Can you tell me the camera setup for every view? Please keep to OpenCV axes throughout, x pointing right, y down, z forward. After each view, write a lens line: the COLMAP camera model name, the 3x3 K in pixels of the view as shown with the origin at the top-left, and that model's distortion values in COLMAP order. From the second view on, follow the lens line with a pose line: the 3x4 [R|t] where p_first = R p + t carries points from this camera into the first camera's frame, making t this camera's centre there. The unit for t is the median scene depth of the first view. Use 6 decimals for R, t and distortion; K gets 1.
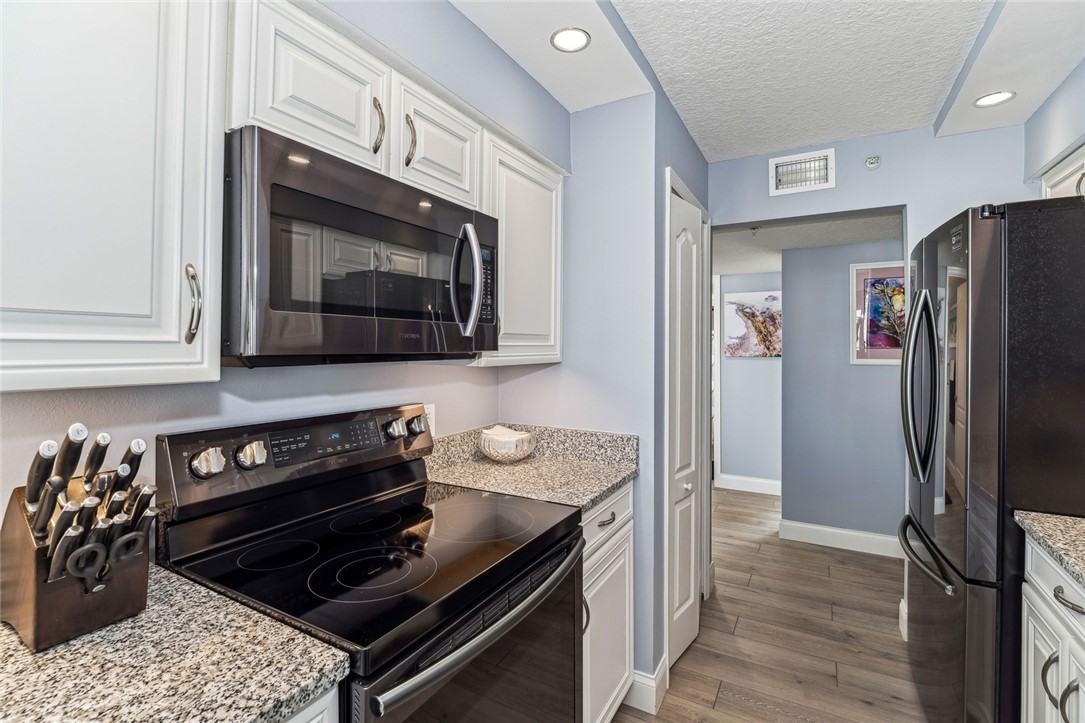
lens RADIAL K [[484.6, 0, 551.1], [0, 484.6, 347.5], [0, 0, 1]] dist [-0.008768, -0.001949]
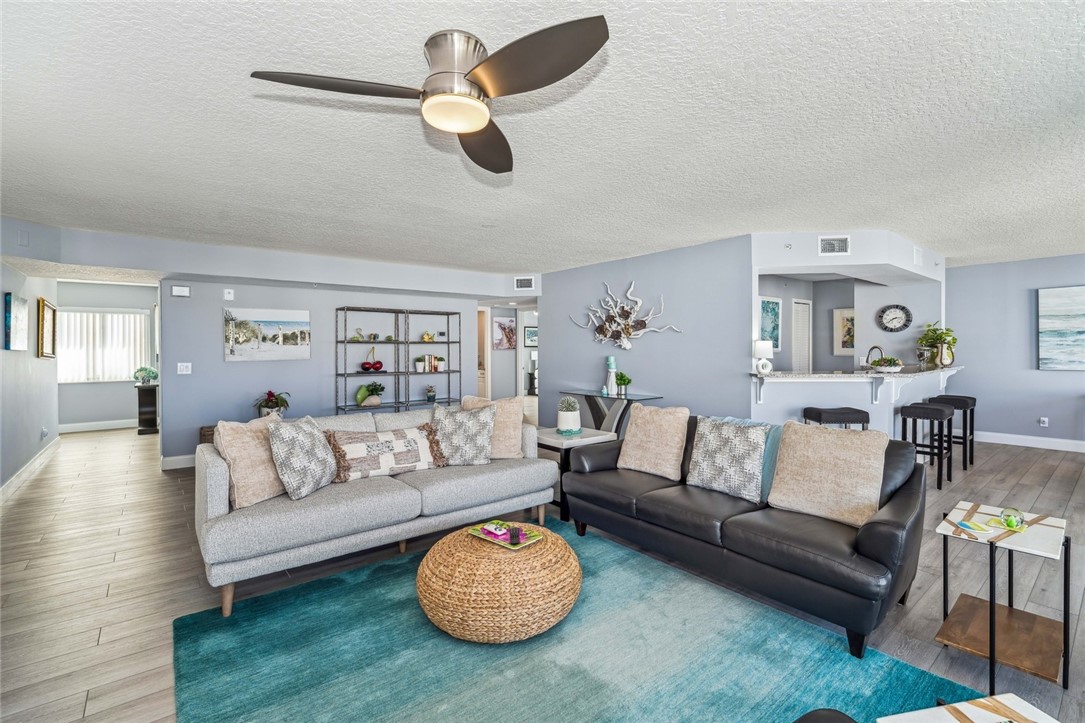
lens RADIAL K [[484.6, 0, 544.8], [0, 484.6, 351.2], [0, 0, 1]] dist [-0.008768, -0.001949]
pose [[0.376620, -0.009070, 0.926324, -4.413397], [0.005298, 0.999957, 0.007637, 0.040365], [-0.926353, 0.002031, 0.376651, 0.266594]]
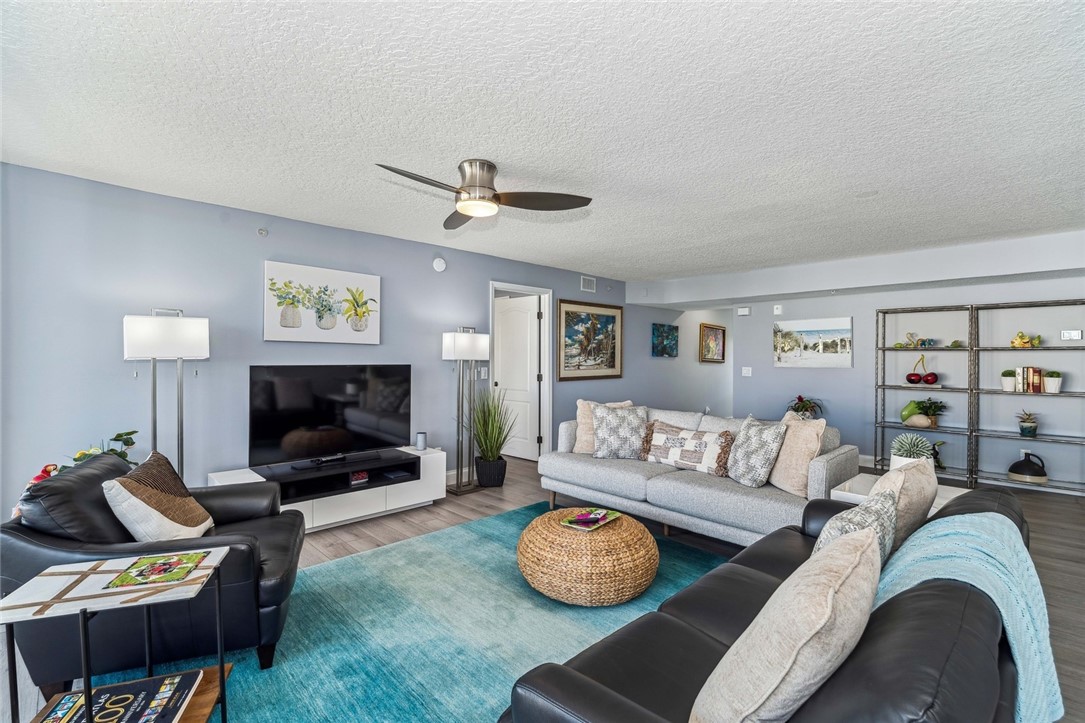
lens RADIAL K [[484.6, 0, 551.2], [0, 484.6, 358.9], [0, 0, 1]] dist [-0.008768, -0.001949]
pose [[0.961778, 0.003483, -0.273809, -2.585240], [-0.002573, 0.999990, 0.003683, 0.048921], [0.273819, -0.002838, 0.961777, -0.831275]]
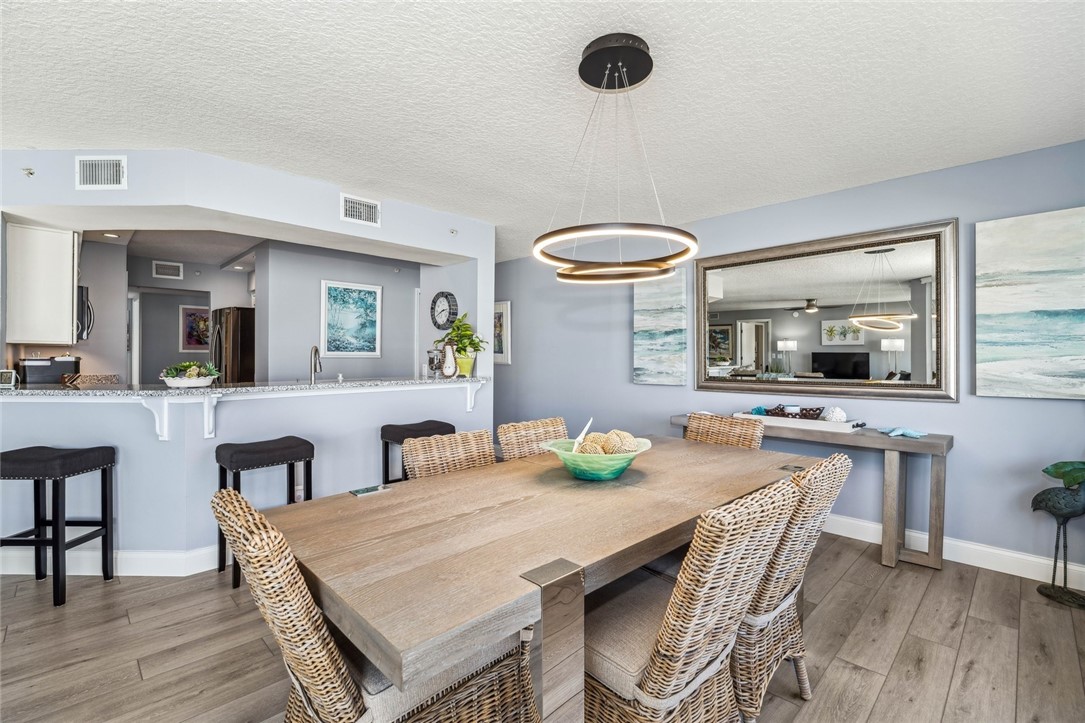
lens RADIAL K [[484.6, 0, 545.2], [0, 484.6, 361.6], [0, 0, 1]] dist [-0.008768, -0.001949]
pose [[0.273279, -0.014036, 0.961833, -2.118034], [-0.004842, 0.999861, 0.015966, 0.068364], [-0.961923, -0.009020, 0.273173, -2.420996]]
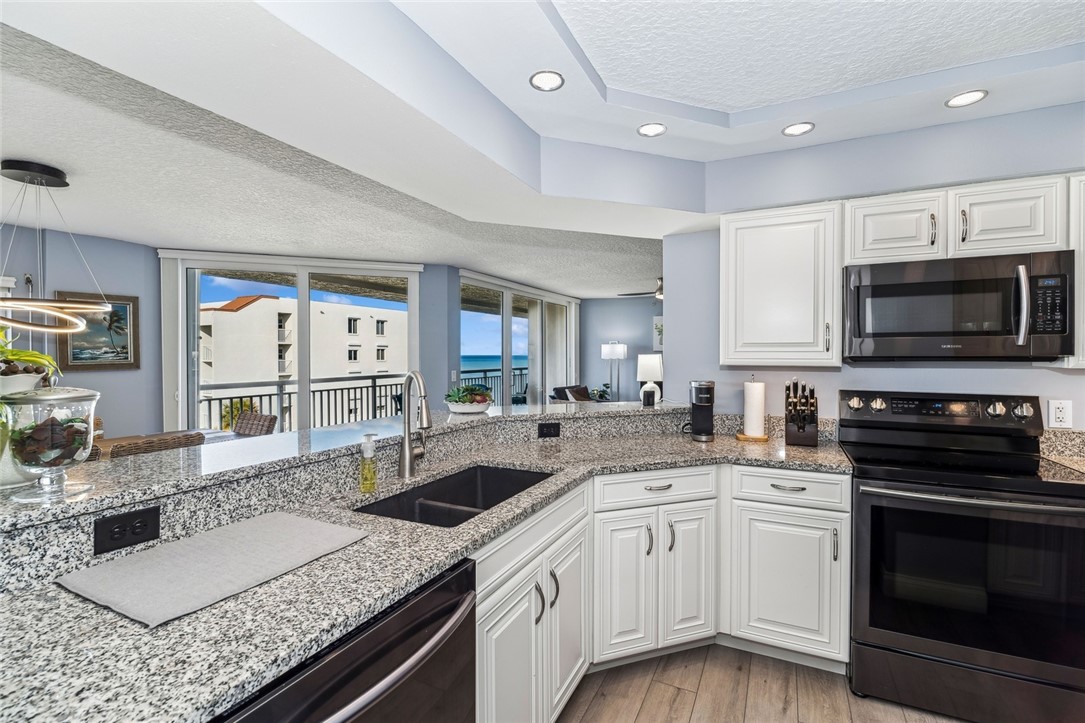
lens RADIAL K [[484.6, 0, 543.7], [0, 484.6, 358.7], [0, 0, 1]] dist [-0.008768, -0.001949]
pose [[0.050739, 0.009788, -0.998664, 1.061433], [0.002215, 0.999948, 0.009913, -0.000279], [0.998710, -0.002715, 0.050714, -0.420911]]
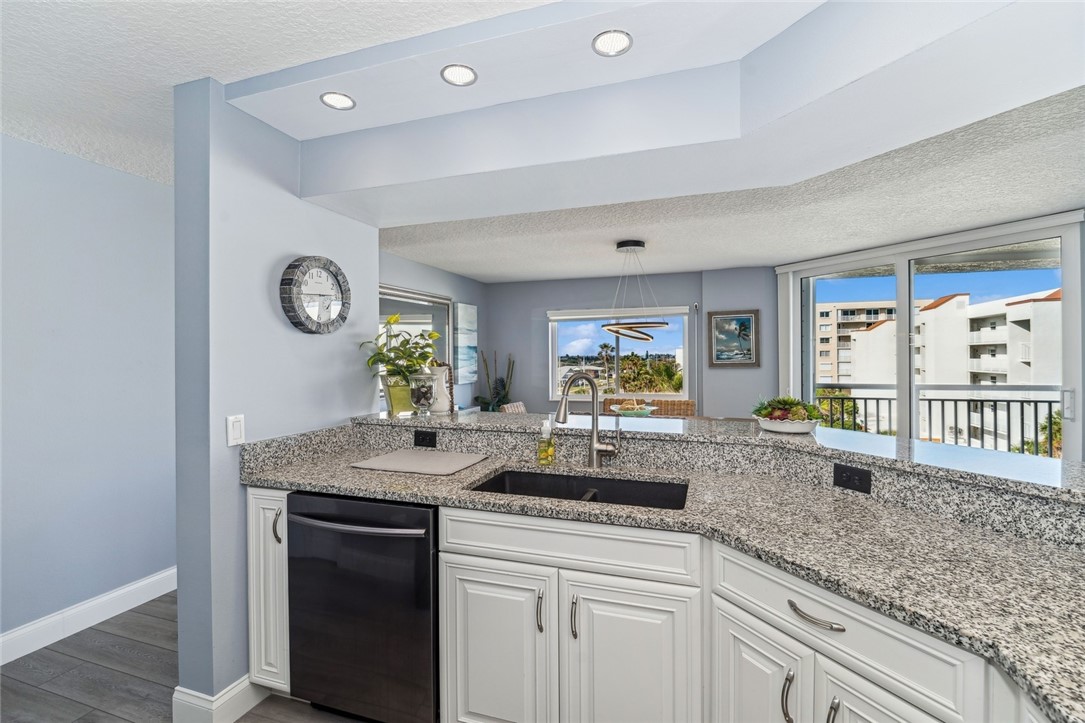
lens RADIAL K [[484.6, 0, 548.2], [0, 484.6, 355.6], [0, 0, 1]] dist [-0.008768, -0.001949]
pose [[-0.983525, 0.005869, -0.180677, 0.197041], [0.006408, 0.999977, -0.002396, -0.003913], [0.180659, -0.003514, -0.983540, 0.626939]]
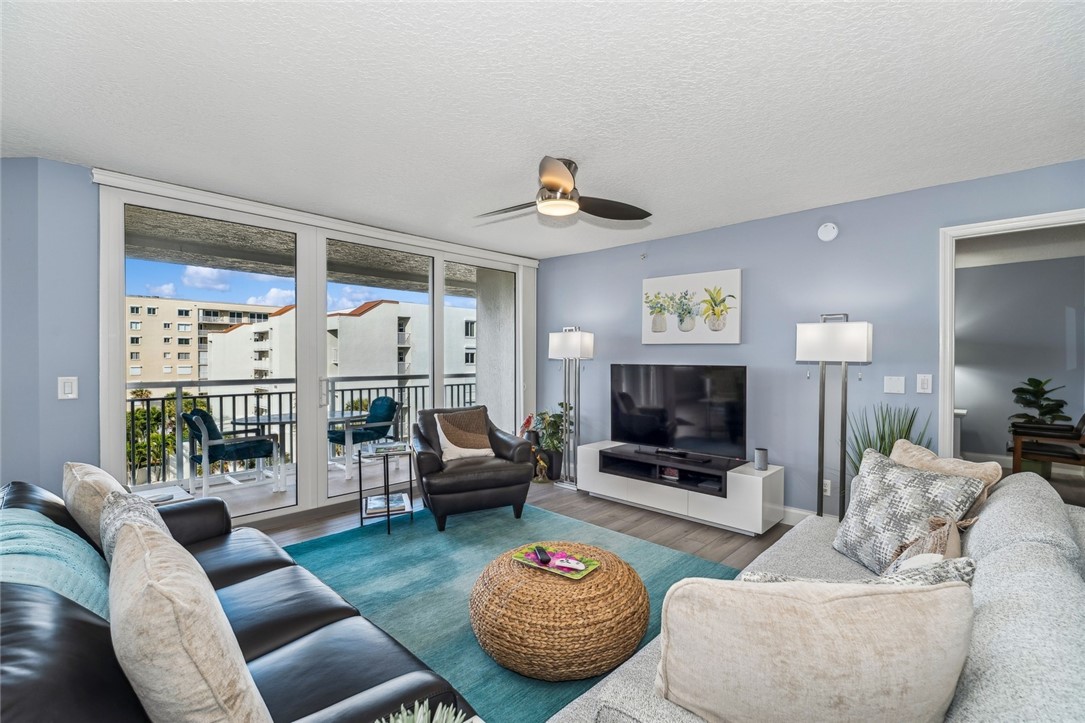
lens RADIAL K [[484.6, 0, 547.8], [0, 484.6, 363.0], [0, 0, 1]] dist [-0.008768, -0.001949]
pose [[-0.246402, 0.009039, -0.969126, -1.527725], [-0.001159, 0.999953, 0.009621, 0.058123], [0.969167, 0.003494, -0.246379, 1.351670]]
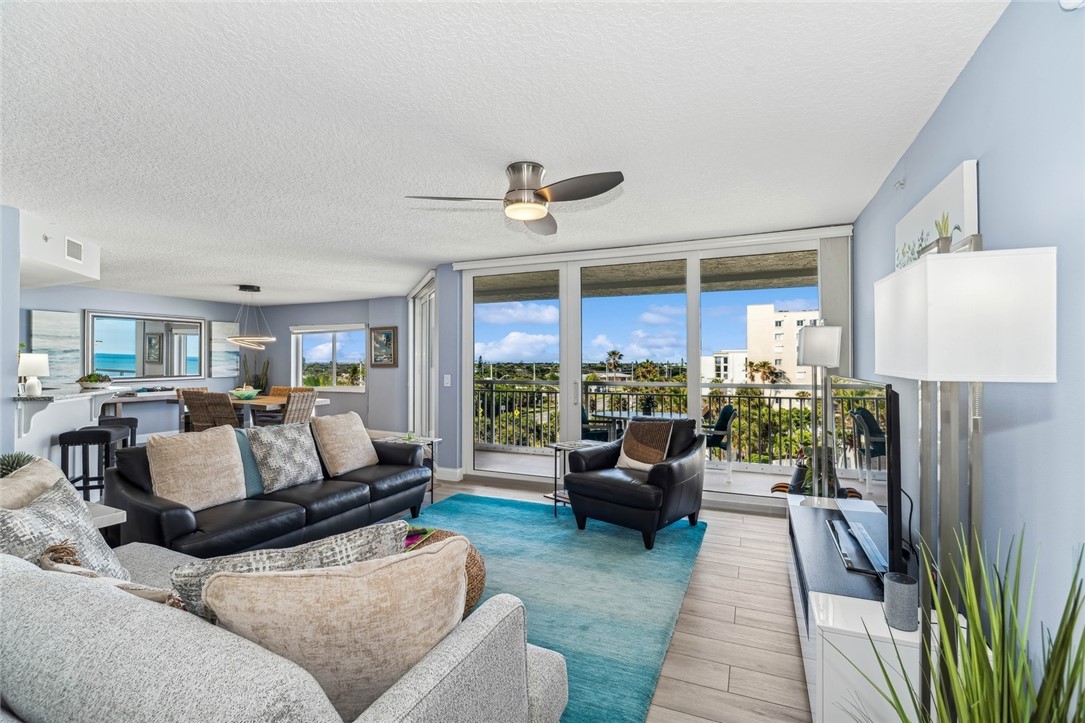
lens RADIAL K [[484.6, 0, 544.4], [0, 484.6, 359.5], [0, 0, 1]] dist [-0.008768, -0.001949]
pose [[-0.994889, -0.003037, -0.100928, -3.270580], [-0.002240, 0.999965, -0.008010, 0.044732], [0.100949, -0.007743, -0.994861, 2.768891]]
